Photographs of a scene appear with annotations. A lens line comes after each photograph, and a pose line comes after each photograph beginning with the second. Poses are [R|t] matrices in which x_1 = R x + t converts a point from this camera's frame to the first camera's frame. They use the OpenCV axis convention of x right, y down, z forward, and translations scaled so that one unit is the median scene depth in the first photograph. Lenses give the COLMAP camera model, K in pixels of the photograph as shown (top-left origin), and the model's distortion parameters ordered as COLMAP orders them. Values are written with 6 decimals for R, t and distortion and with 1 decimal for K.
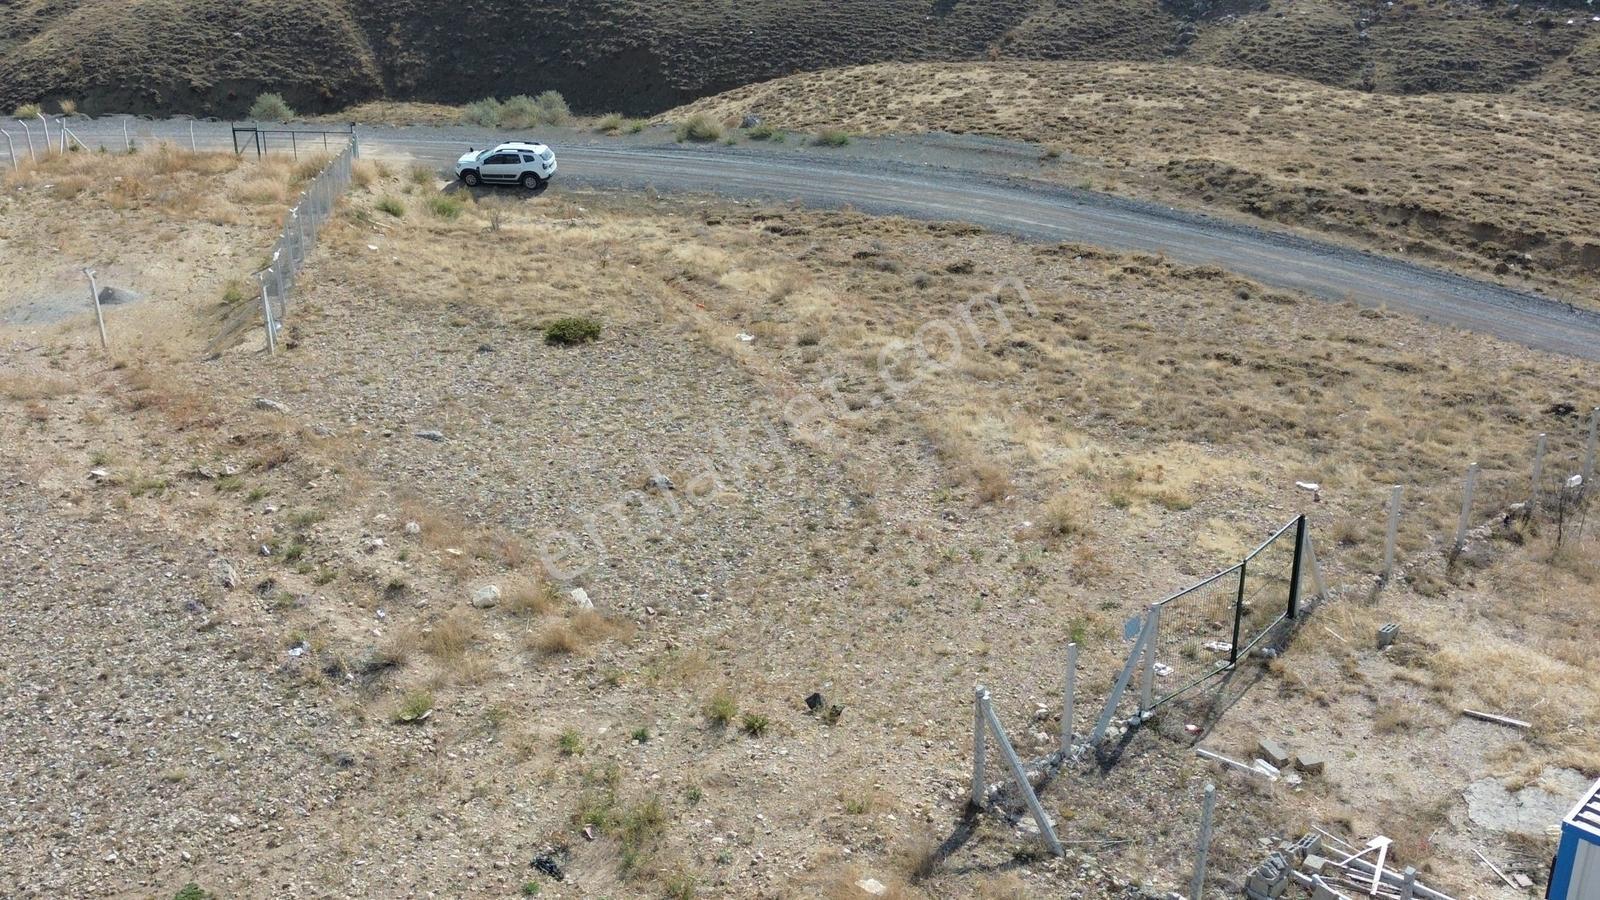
lens RADIAL K [[1796.7, 0, 818.3], [0, 1796.7, 454.8], [0, 0, 1]] dist [0.168890, -0.406384]
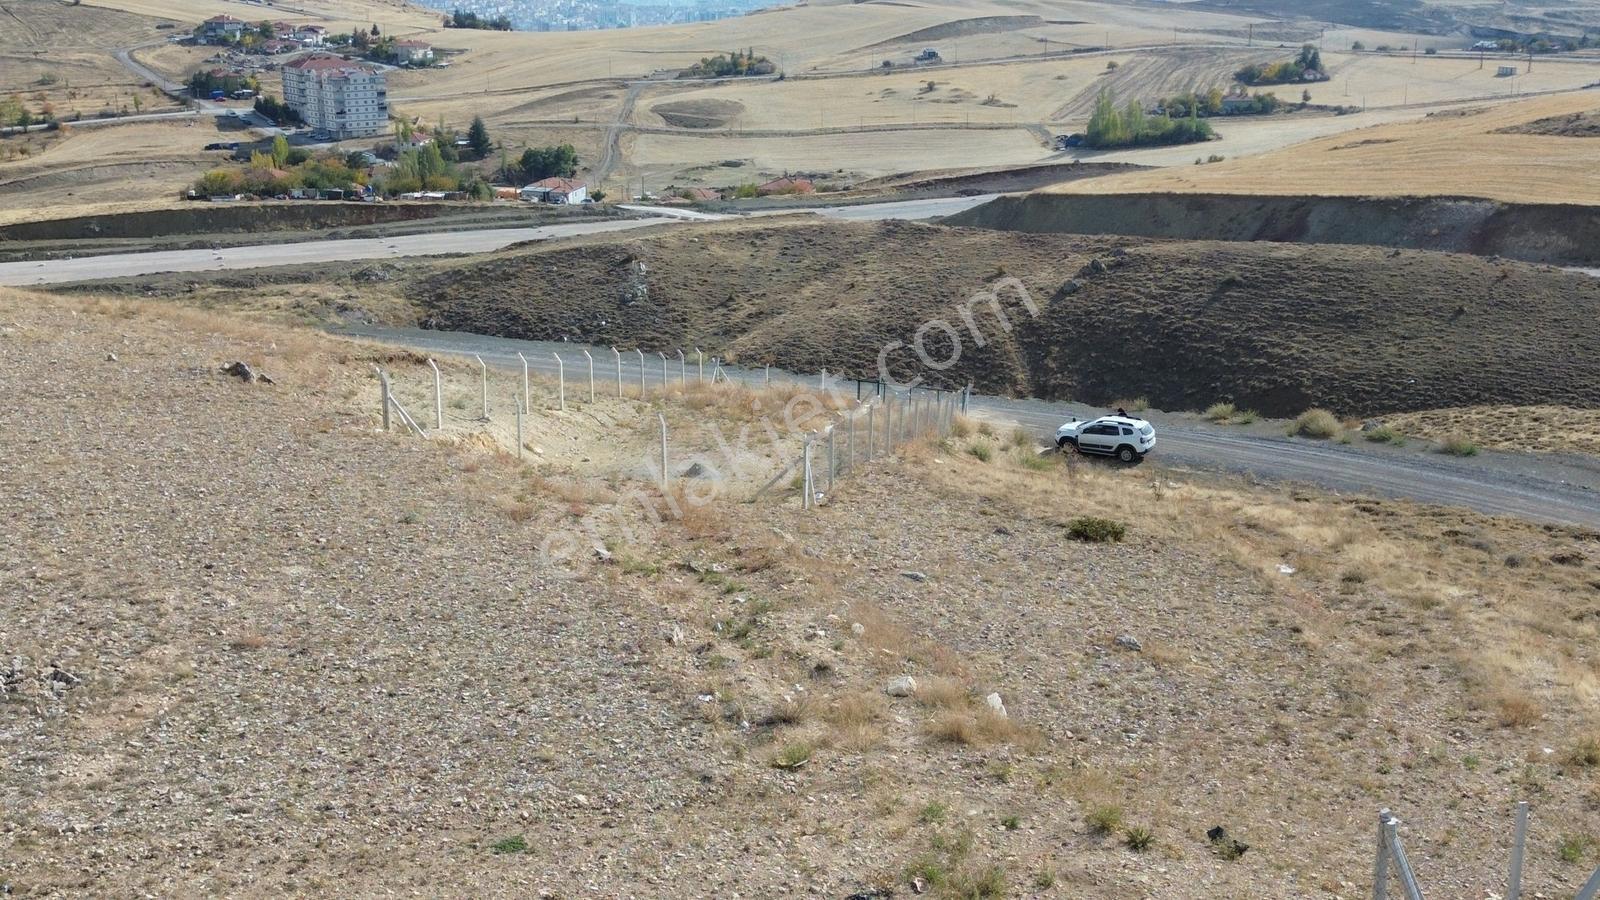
lens RADIAL K [[1802.7, 0, 815.3], [0, 1802.7, 451.7], [0, 0, 1]] dist [0.173008, -0.450563]
pose [[0.930970, 0.104112, -0.349937, 0.069767], [-0.169136, 0.972410, -0.160661, 0.084101], [0.323556, 0.208758, 0.922893, 0.045789]]
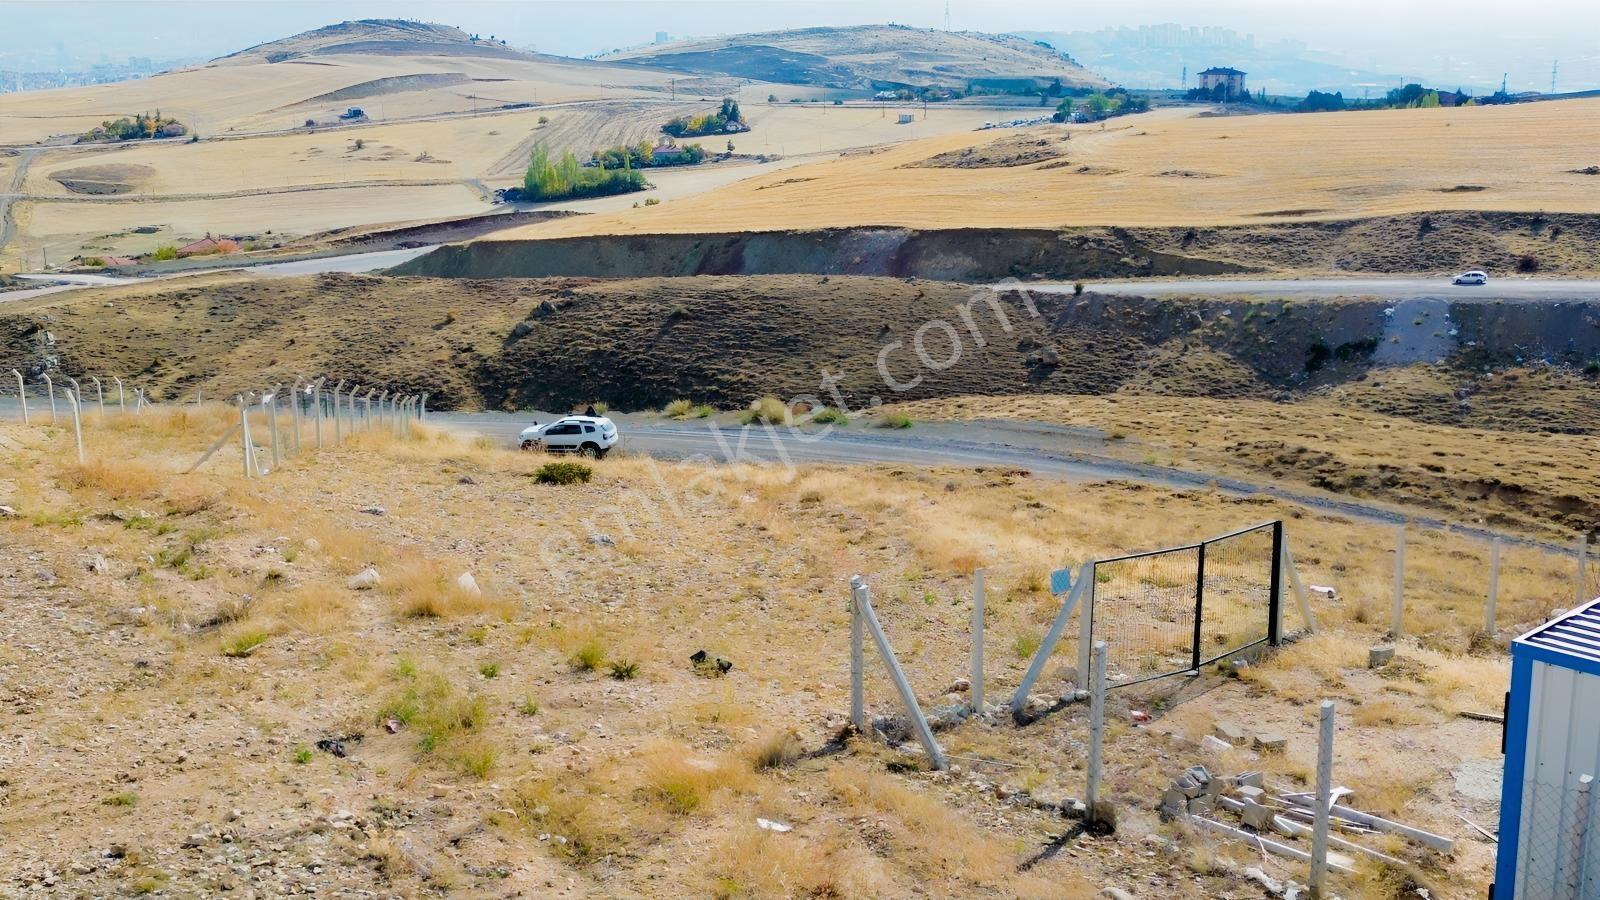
lens RADIAL K [[1799.7, 0, 817.4], [0, 1799.7, 449.8], [0, 0, 1]] dist [0.177264, -0.454825]
pose [[0.997755, 0.012890, -0.065718, 0.072000], [-0.027211, 0.974678, -0.221950, 0.148318], [0.061193, 0.223240, 0.972841, 0.079483]]
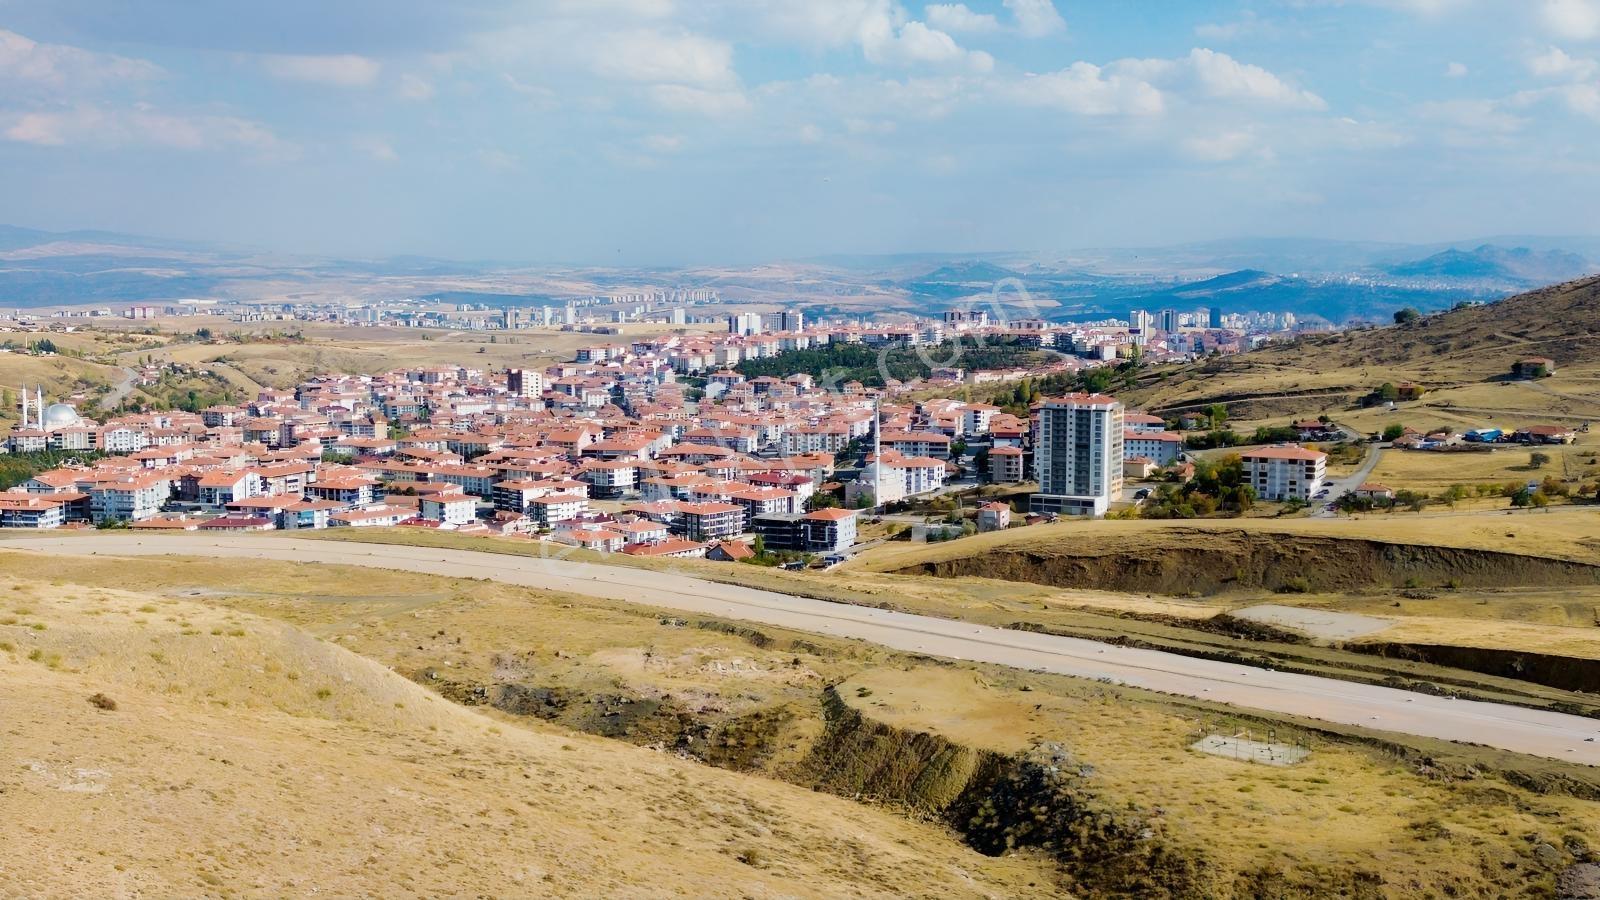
lens RADIAL K [[1791.7, 0, 818.3], [0, 1791.7, 452.5], [0, 0, 1]] dist [0.172855, -0.405356]
pose [[0.143301, 0.108936, -0.983665, 0.422958], [-0.452260, 0.891282, 0.032819, -1.740279], [0.880298, 0.440170, 0.176989, 3.014016]]
